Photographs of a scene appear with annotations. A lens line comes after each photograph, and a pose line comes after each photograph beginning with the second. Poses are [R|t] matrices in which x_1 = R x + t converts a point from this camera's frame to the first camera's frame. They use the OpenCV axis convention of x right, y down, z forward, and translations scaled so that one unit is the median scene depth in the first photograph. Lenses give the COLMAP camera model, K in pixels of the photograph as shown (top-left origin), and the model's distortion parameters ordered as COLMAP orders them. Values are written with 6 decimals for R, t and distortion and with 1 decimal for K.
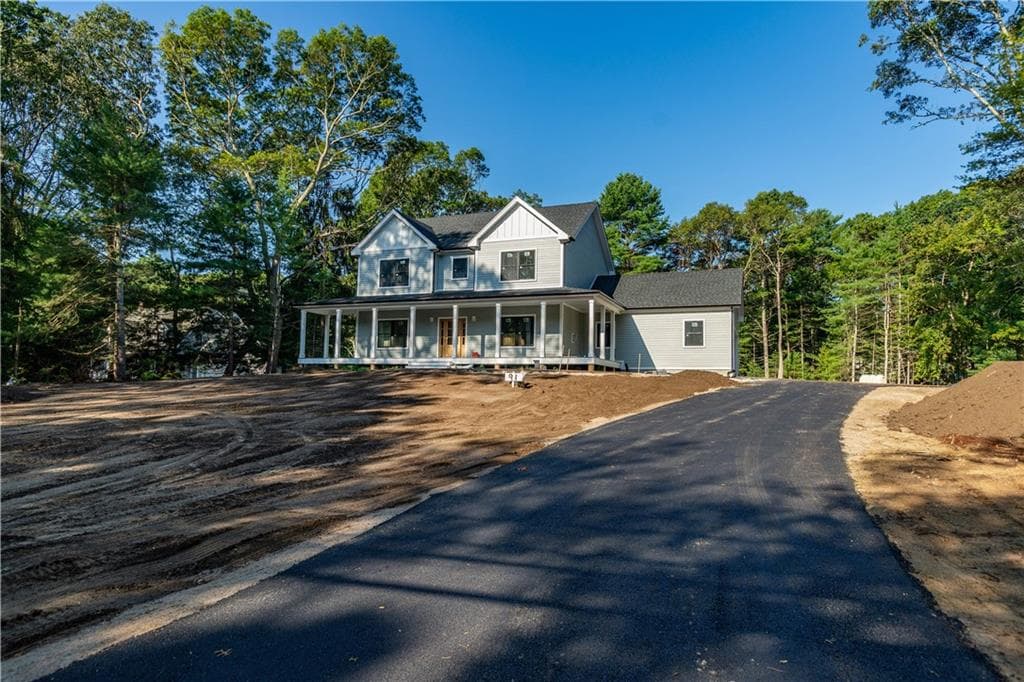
lens RADIAL K [[622.5, 0, 512.0], [0, 622.5, 341.0], [0, 0, 1]] dist [-0.001692, -0.000850]
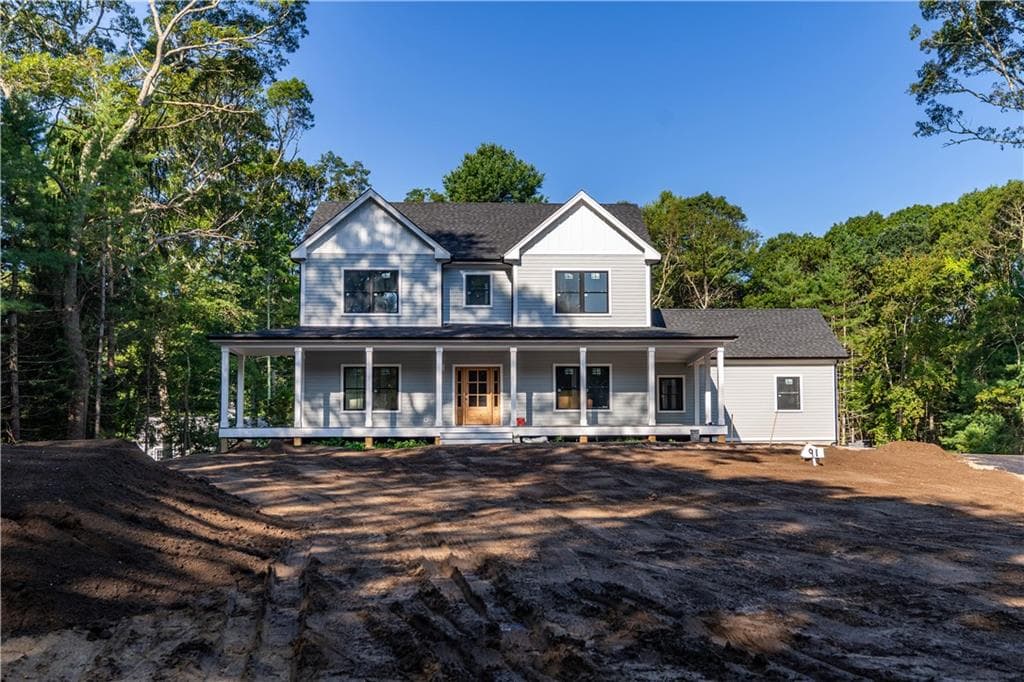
lens RADIAL K [[998.2, 0, 562.7], [0, 998.2, 402.0], [0, 0, 1]] dist [0.011029, 0.006186]
pose [[0.907746, 0.007264, 0.419458, -0.427092], [-0.010431, 0.999932, 0.005258, -0.004561], [-0.419391, -0.009149, 0.907760, 0.004619]]
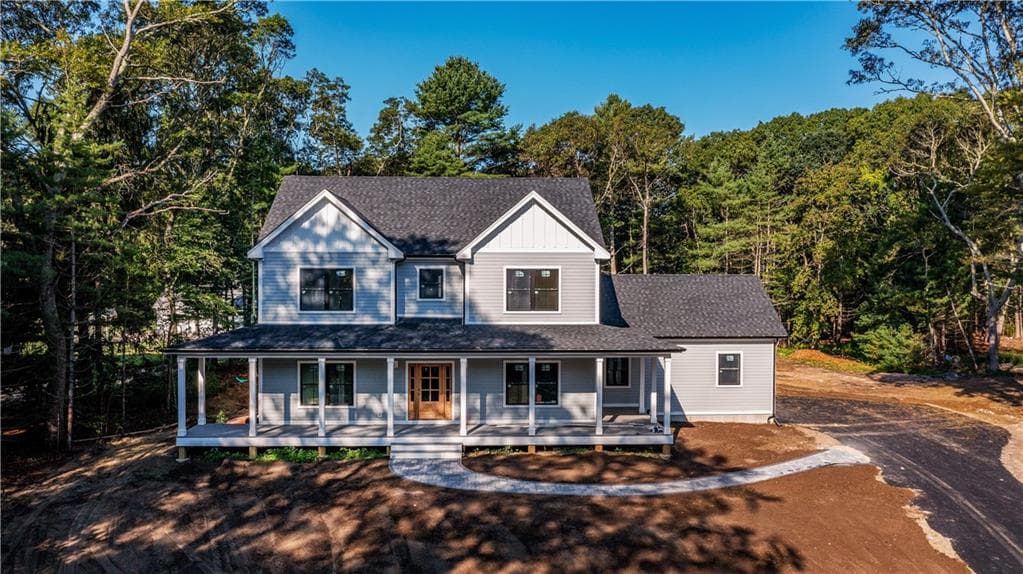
lens RADIAL K [[807.1, 0, 511.5], [0, 807.1, 287.0], [0, 0, 1]] dist [-0.009158, -0.004612]
pose [[0.914312, -0.019962, 0.404518, -0.344230], [-0.017635, 0.995875, 0.089003, -0.185478], [-0.404626, -0.088510, 0.910189, 0.162854]]
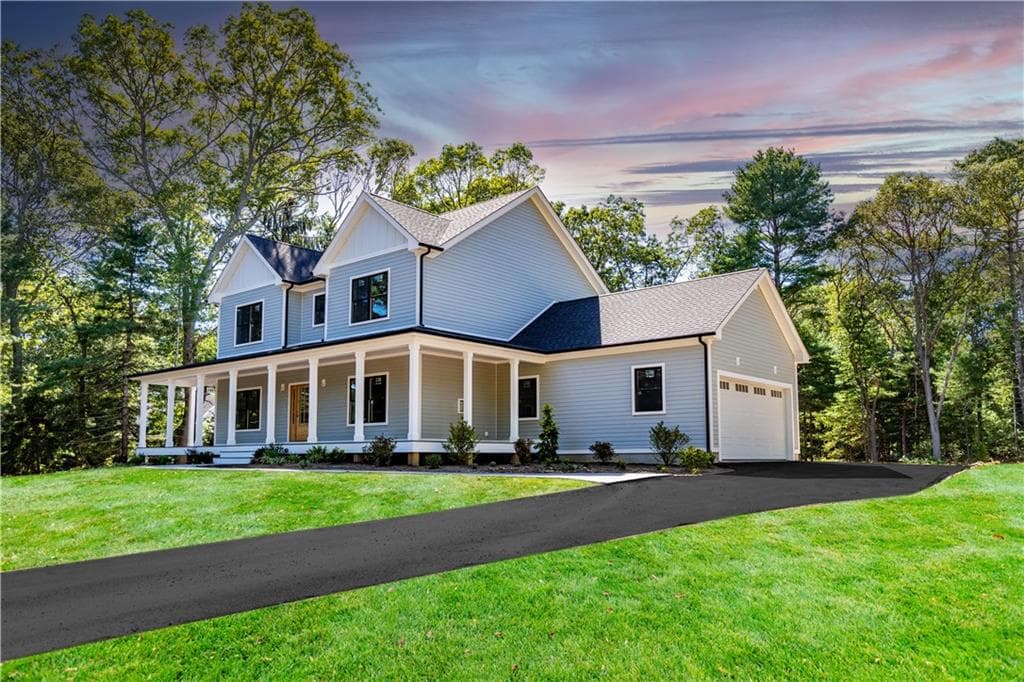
lens RADIAL K [[775.1, 0, 507.2], [0, 775.1, 347.4], [0, 0, 1]] dist [-0.003527, -0.001289]
pose [[0.950227, -0.064480, -0.304813, 0.351261], [0.043091, 0.996146, -0.076394, -0.001390], [0.308564, 0.059457, 0.949343, 0.254122]]
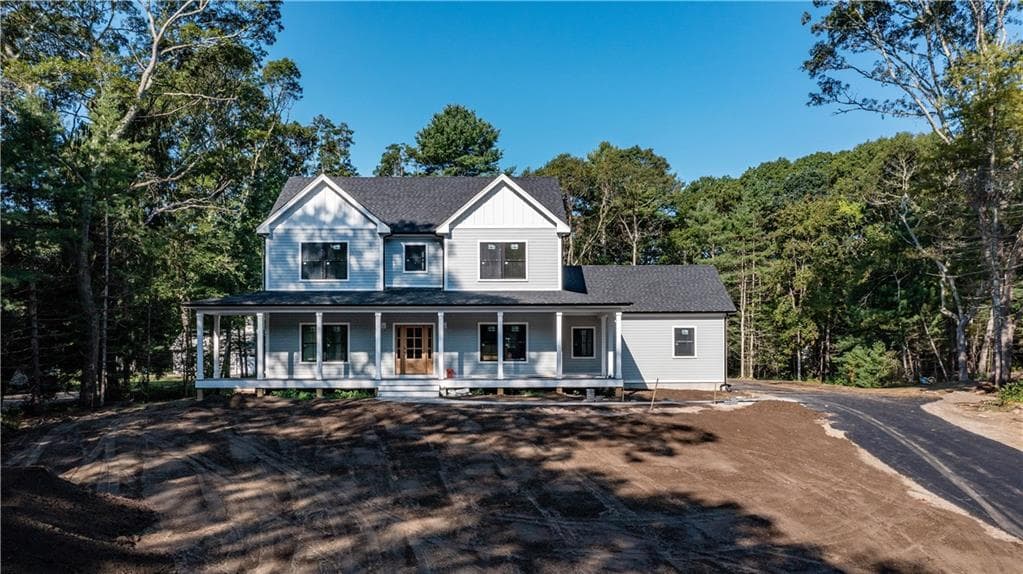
lens RADIAL K [[814.6, 0, 498.6], [0, 814.6, 342.4], [0, 0, 1]] dist [-0.003748, -0.000403]
pose [[0.926007, -0.013111, 0.377279, -0.356814], [-0.010068, 0.998184, 0.059399, -0.070582], [-0.377372, -0.058802, 0.924193, 0.019660]]
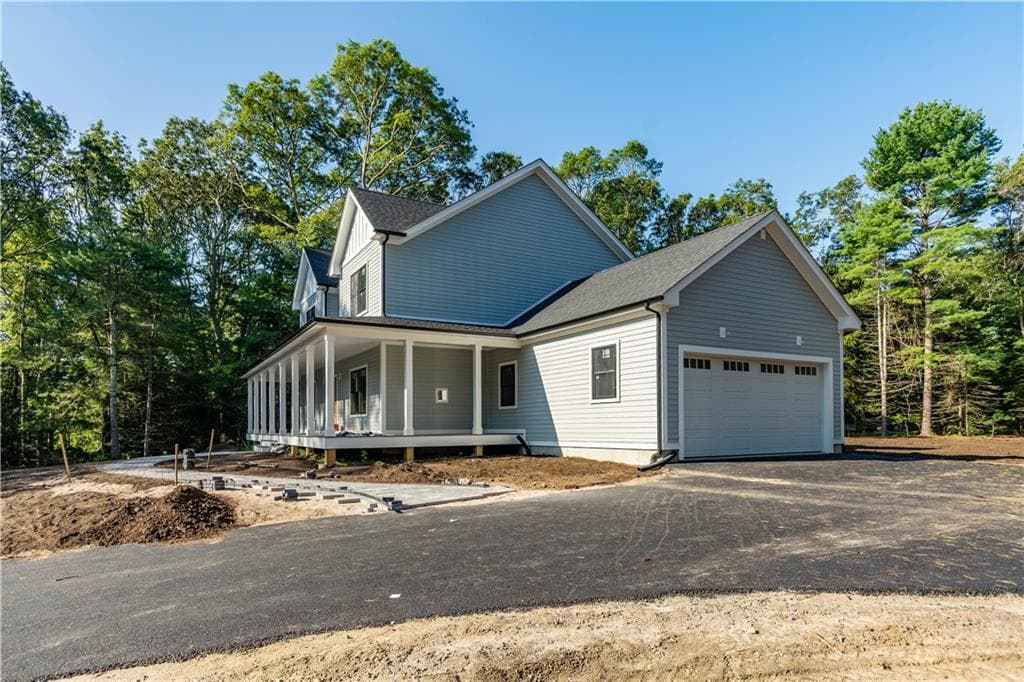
lens RADIAL K [[588.1, 0, 502.6], [0, 588.1, 406.4], [0, 0, 1]] dist [0.006186, 0.002705]
pose [[0.788163, -0.047534, -0.613629, 0.459777], [0.071678, 0.997318, 0.014808, 0.001613], [0.611279, -0.055655, 0.789456, 0.535480]]
